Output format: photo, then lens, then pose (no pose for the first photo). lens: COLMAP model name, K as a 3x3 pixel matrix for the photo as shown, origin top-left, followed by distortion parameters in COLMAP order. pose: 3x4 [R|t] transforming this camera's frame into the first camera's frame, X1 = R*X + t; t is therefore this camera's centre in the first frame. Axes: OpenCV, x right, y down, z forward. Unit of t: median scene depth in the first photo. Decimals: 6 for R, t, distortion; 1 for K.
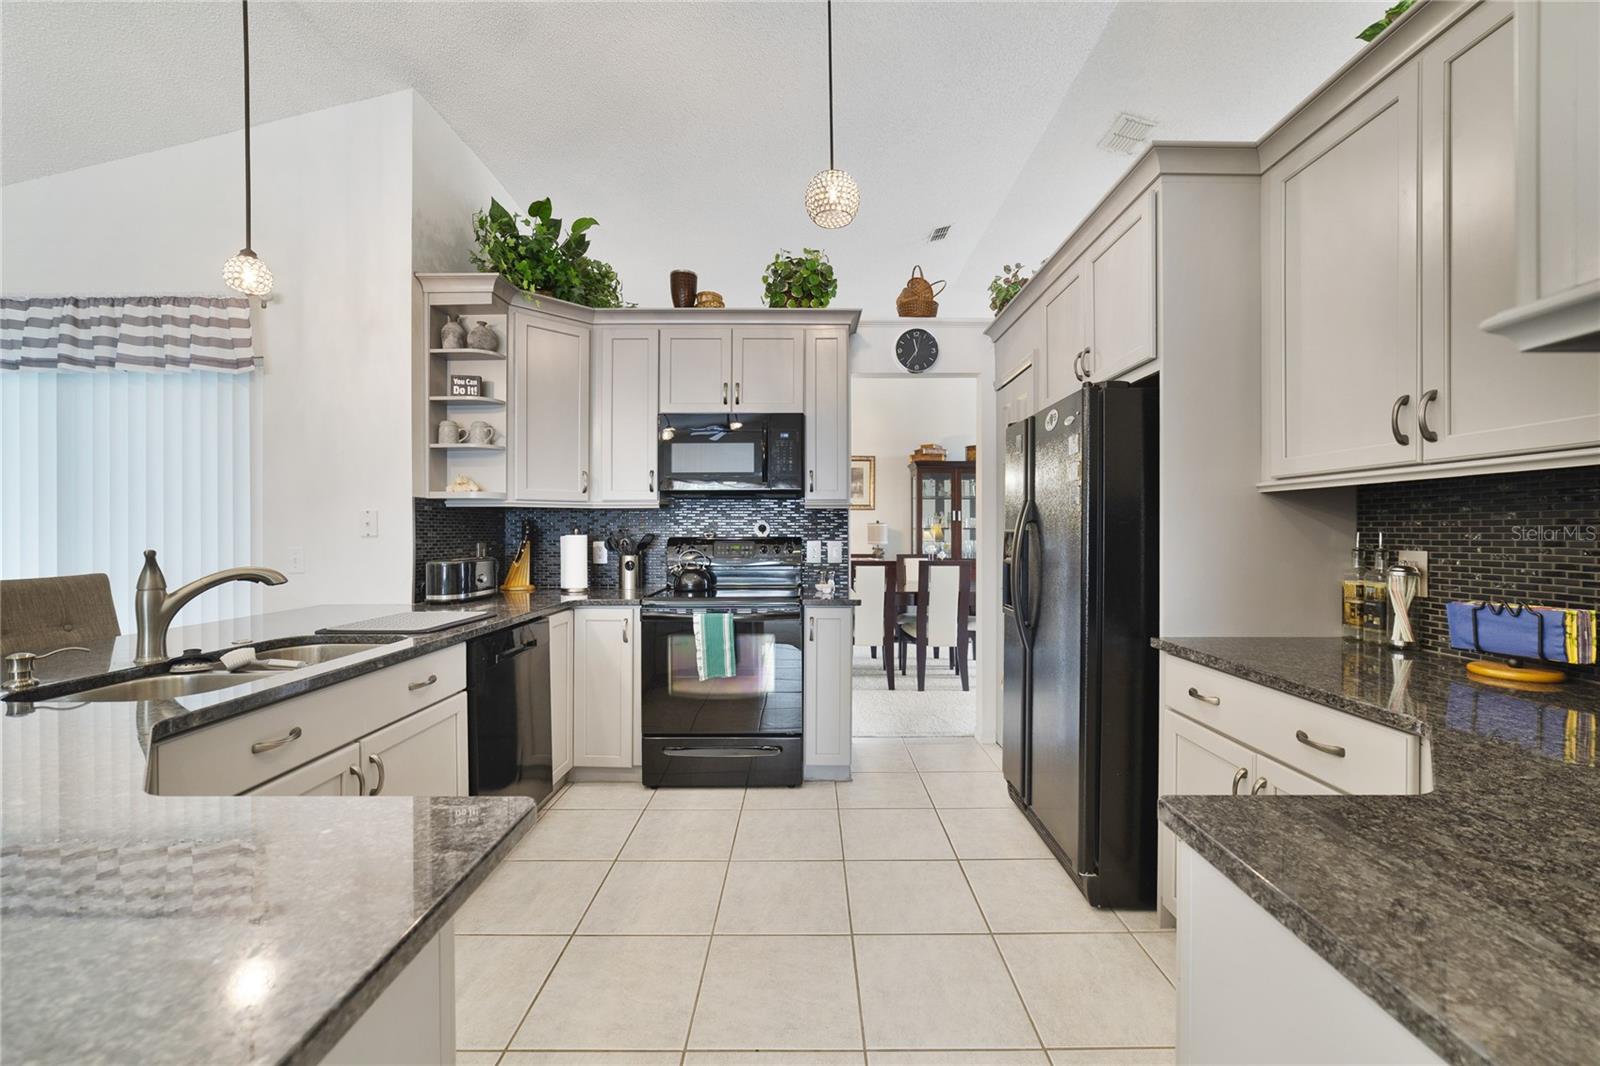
lens RADIAL K [[612.4, 0, 806.3], [0, 612.4, 539.2], [0, 0, 1]] dist [-0.020266, 0.006553]
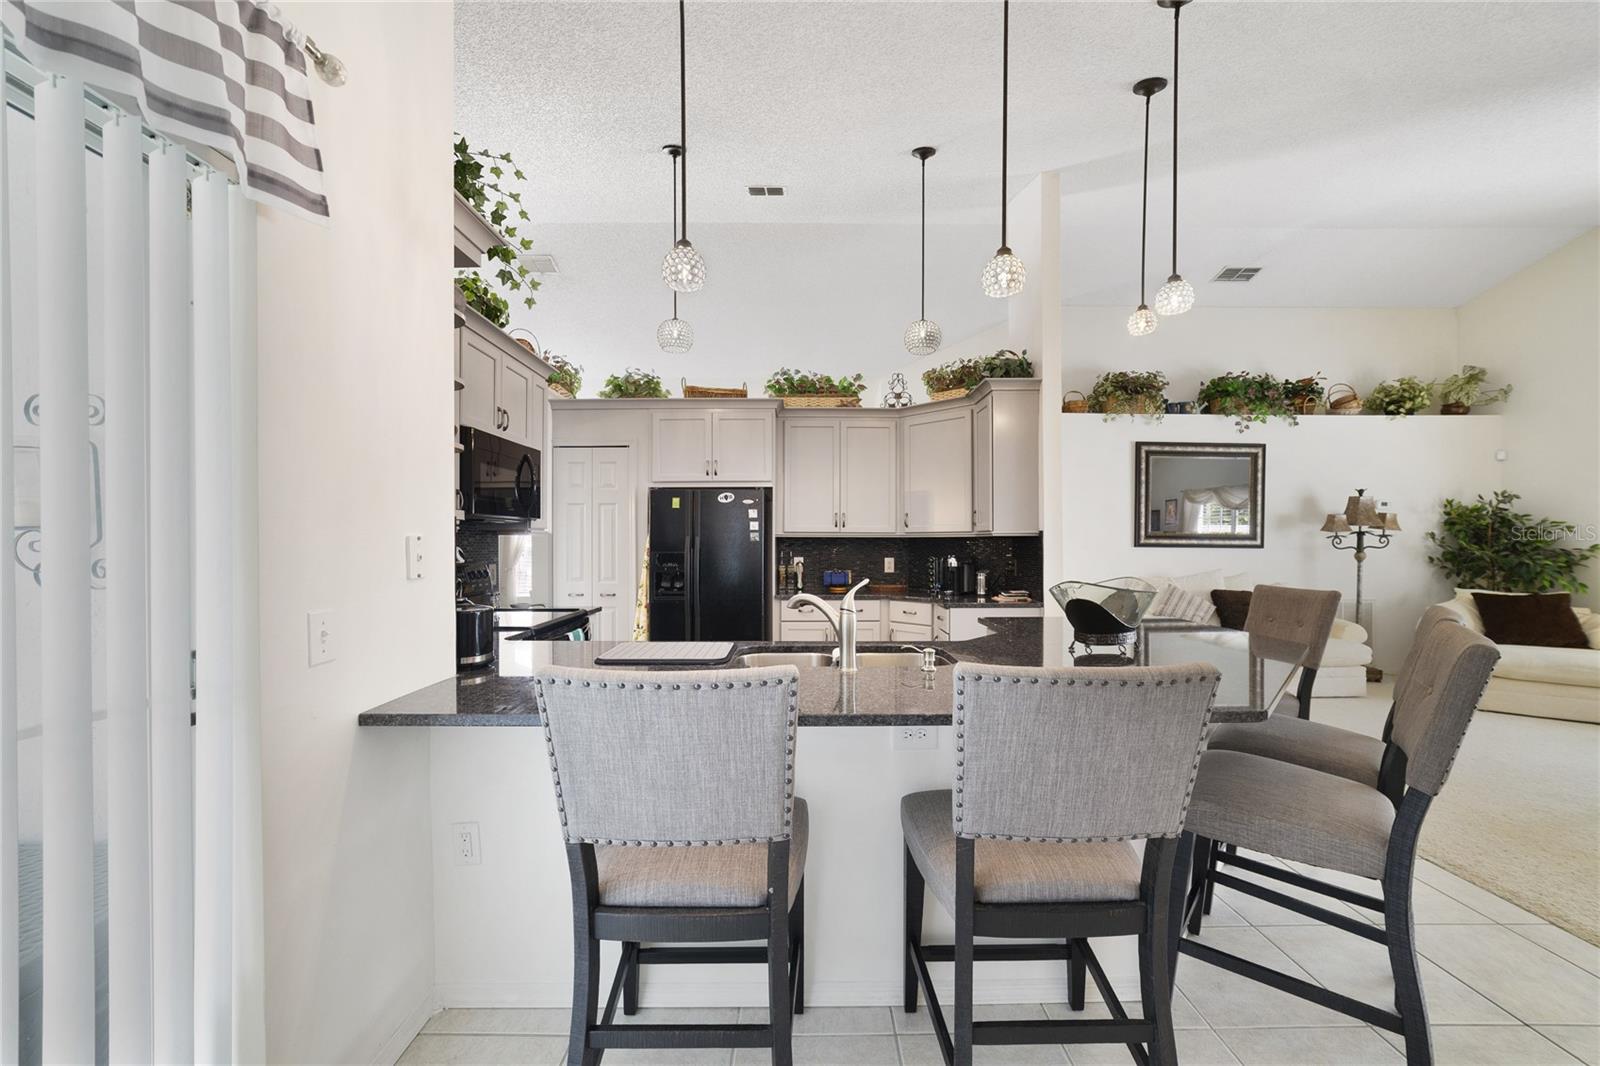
lens RADIAL K [[612.4, 0, 804.8], [0, 612.4, 546.2], [0, 0, 1]] dist [-0.020266, 0.006553]
pose [[-0.011221, -0.006191, 0.999918, -1.267159], [0.016303, 0.999847, 0.006373, -0.033811], [-0.999804, 0.016373, -0.011118, 0.596739]]
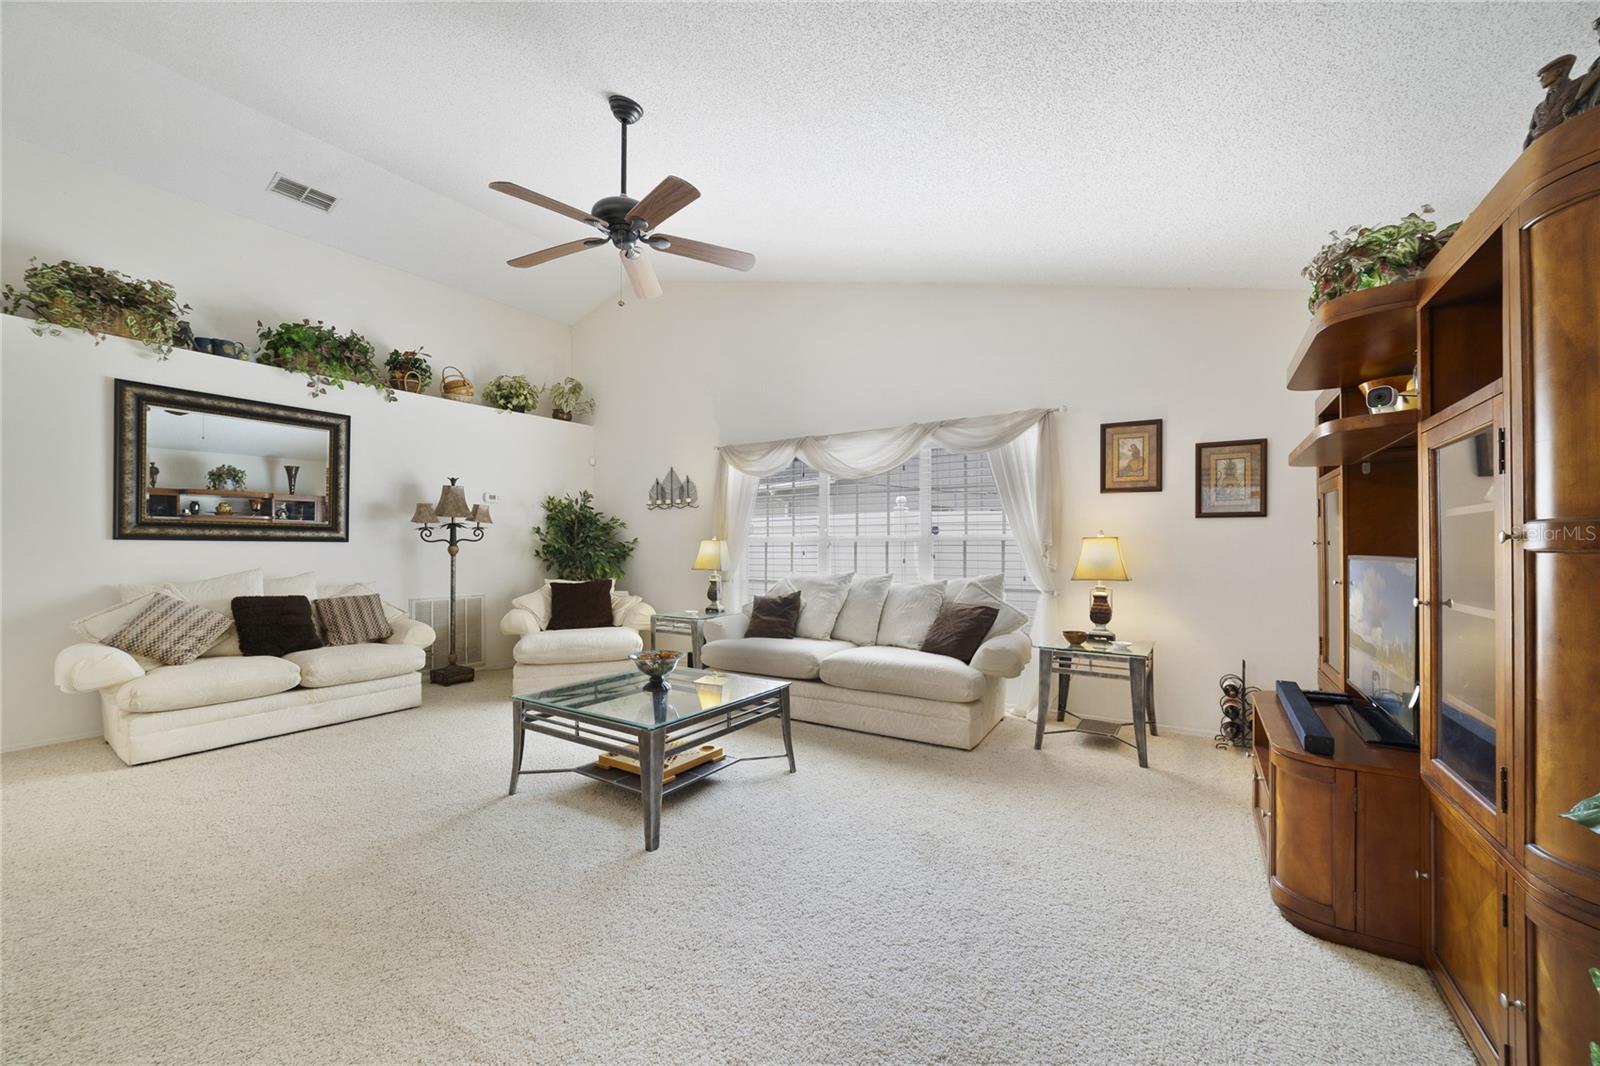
lens RADIAL K [[612.4, 0, 796.1], [0, 612.4, 546.3], [0, 0, 1]] dist [-0.020266, 0.006553]
pose [[-0.833833, 0.002398, 0.552011, -1.207444], [0.013294, 0.999788, 0.015739, 0.015256], [-0.551856, 0.020462, -0.833688, -0.281073]]
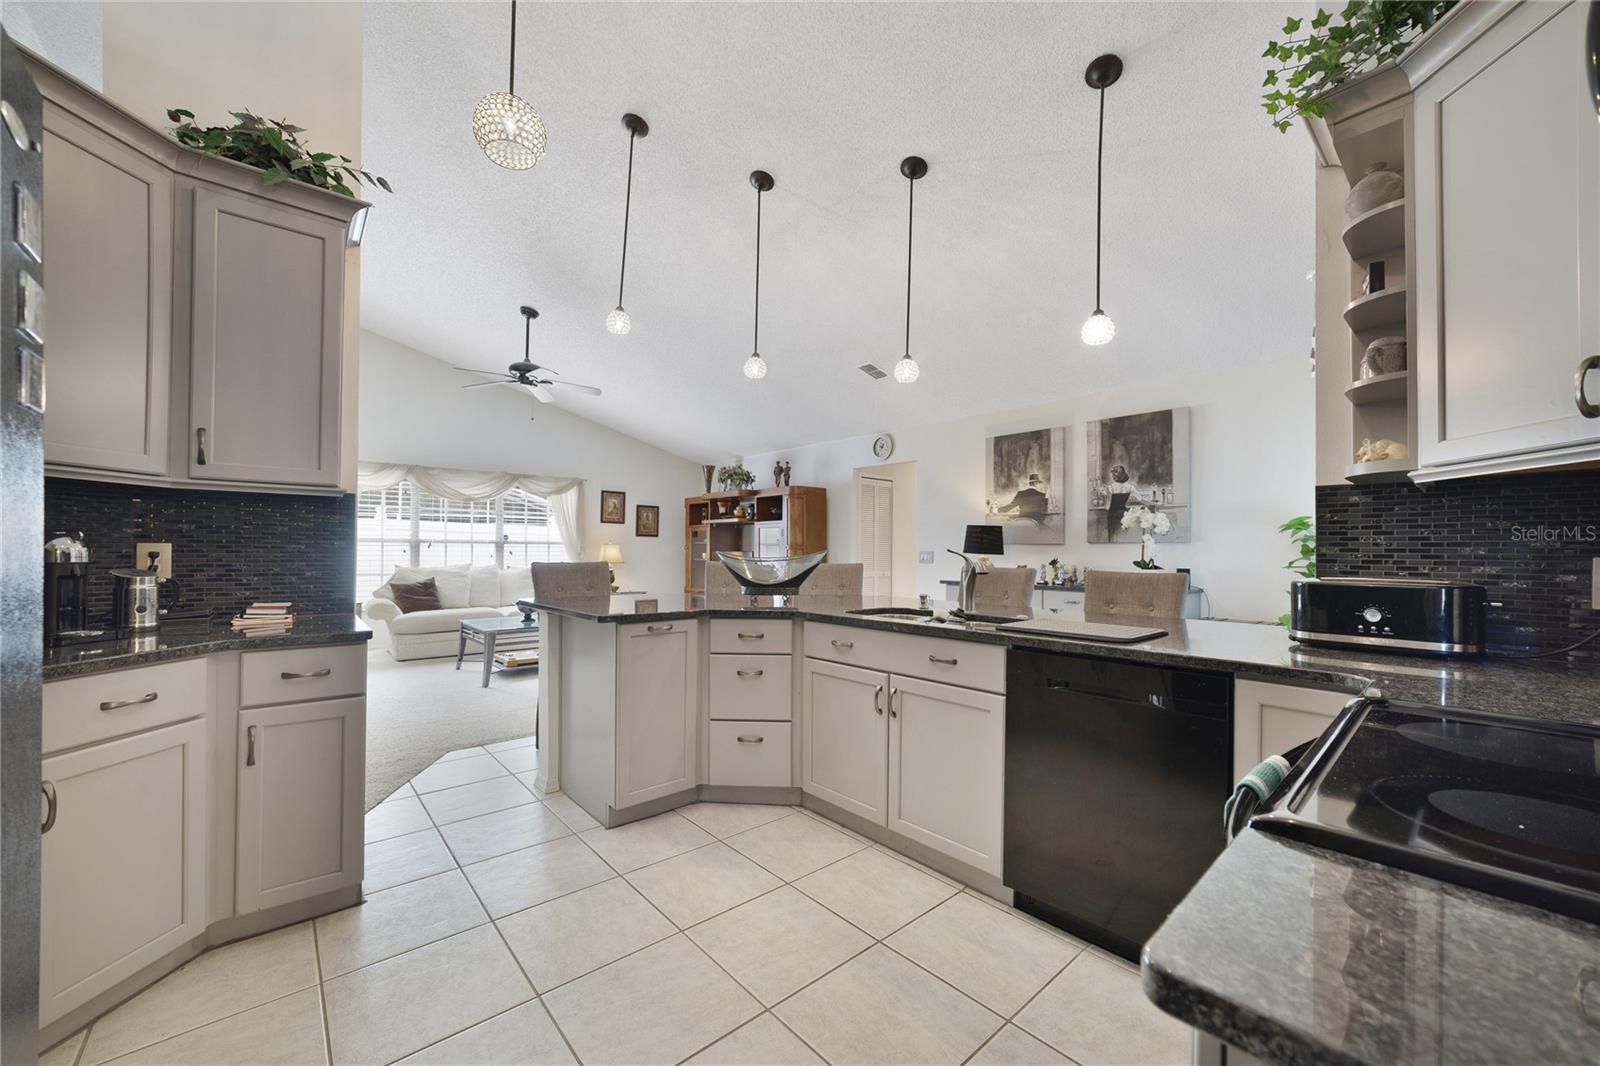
lens RADIAL K [[612.4, 0, 800.2], [0, 612.4, 543.5], [0, 0, 1]] dist [-0.020266, 0.006553]
pose [[-0.752019, -0.012189, -0.659029, 0.245242], [-0.017059, 0.999854, 0.000974, 0.005916], [0.658920, 0.011975, -0.752117, 1.067784]]
